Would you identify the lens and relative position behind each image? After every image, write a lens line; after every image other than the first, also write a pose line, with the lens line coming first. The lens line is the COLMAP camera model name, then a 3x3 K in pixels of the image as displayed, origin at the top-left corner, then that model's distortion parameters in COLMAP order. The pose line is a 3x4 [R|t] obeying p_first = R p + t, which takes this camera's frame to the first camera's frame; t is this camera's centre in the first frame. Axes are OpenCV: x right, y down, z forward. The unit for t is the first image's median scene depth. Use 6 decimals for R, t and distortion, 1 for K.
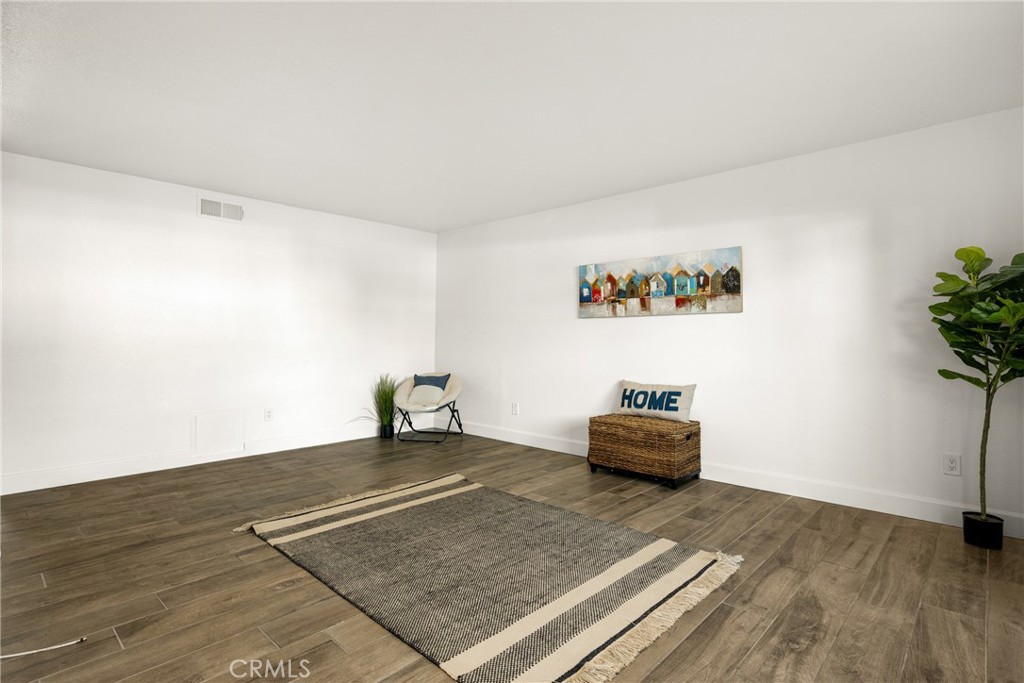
lens RADIAL K [[509.1, 0, 509.2], [0, 509.1, 337.3], [0, 0, 1]] dist [-0.003164, -0.000346]
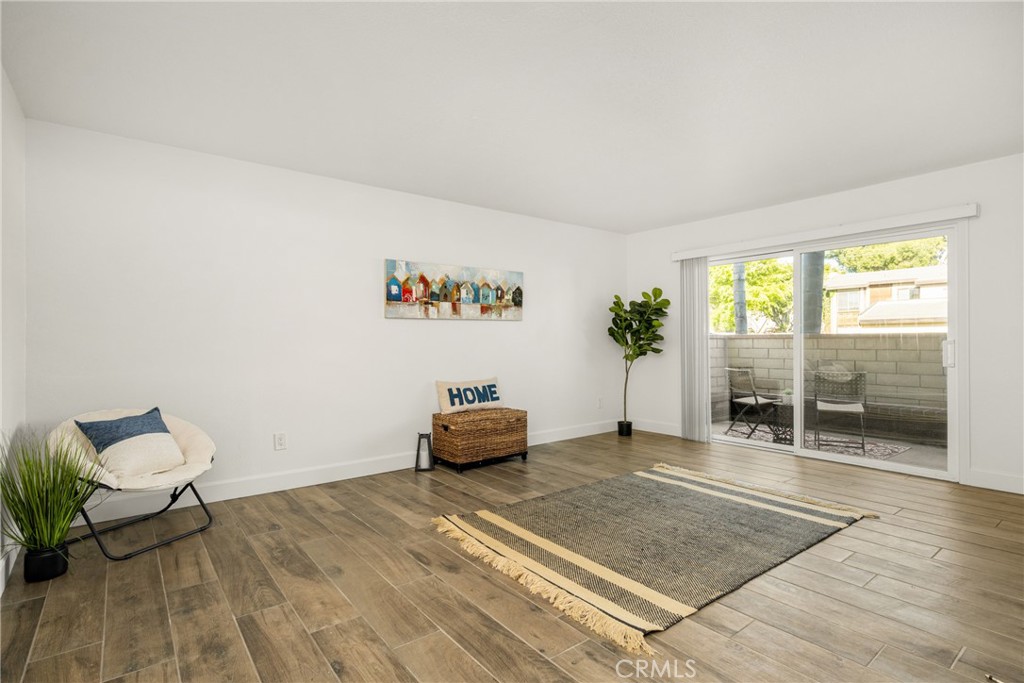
lens RADIAL K [[509.1, 0, 506.0], [0, 509.1, 343.1], [0, 0, 1]] dist [-0.003164, -0.000346]
pose [[0.155785, -0.009651, 0.987744, -0.801628], [0.002728, 0.999953, 0.009340, -0.001572], [-0.987787, 0.001240, 0.155804, 0.738070]]
